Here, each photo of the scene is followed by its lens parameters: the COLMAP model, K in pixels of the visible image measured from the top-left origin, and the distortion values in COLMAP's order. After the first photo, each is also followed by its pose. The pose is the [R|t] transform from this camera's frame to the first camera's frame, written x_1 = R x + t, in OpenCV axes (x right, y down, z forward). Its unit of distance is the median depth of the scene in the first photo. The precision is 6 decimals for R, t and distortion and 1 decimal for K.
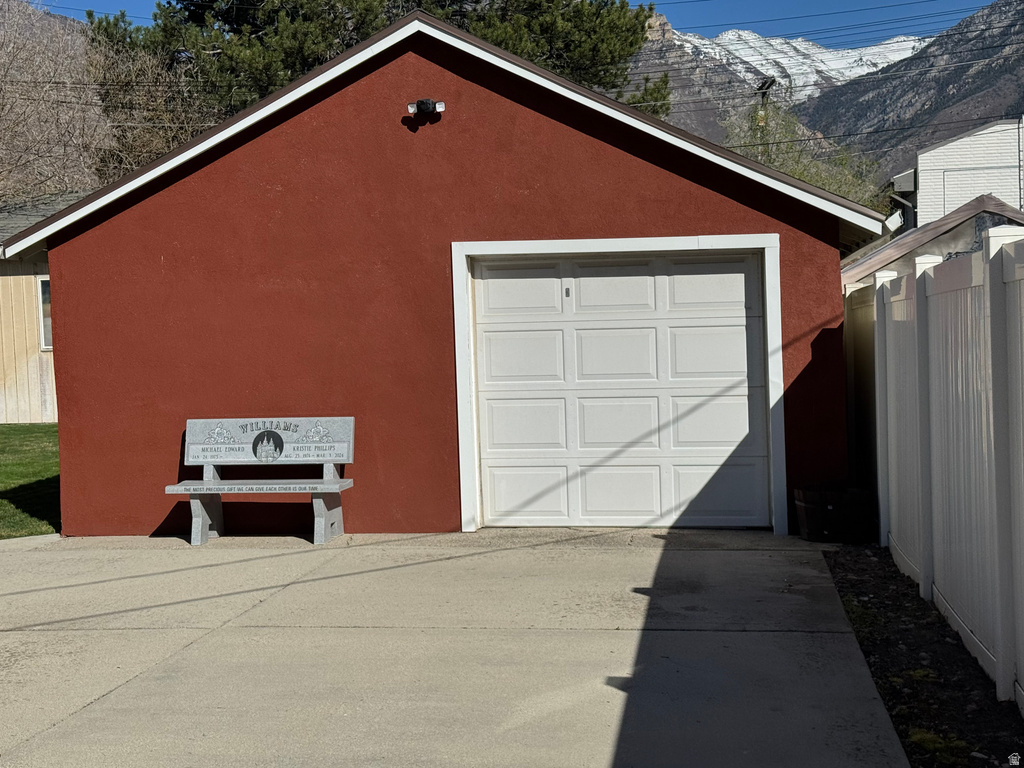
lens RADIAL K [[1462.4, 0, 510.2], [0, 1462.4, 376.4], [0, 0, 1]] dist [0.008981, 0.000000]
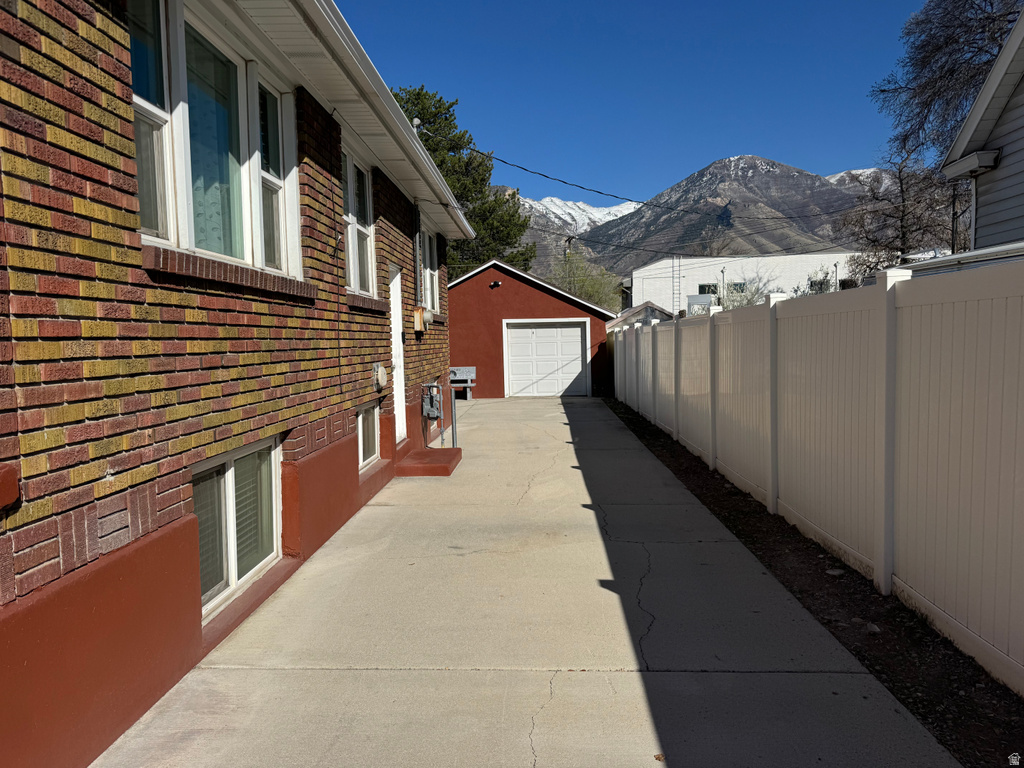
lens RADIAL K [[718.7, 0, 510.1], [0, 718.7, 392.6], [0, 0, 1]] dist [0.008350, 0.000509]
pose [[0.995205, -0.007449, 0.097526, -0.139202], [0.003895, 0.999323, 0.036579, 0.019324], [-0.097732, -0.036023, 0.994561, -0.572258]]
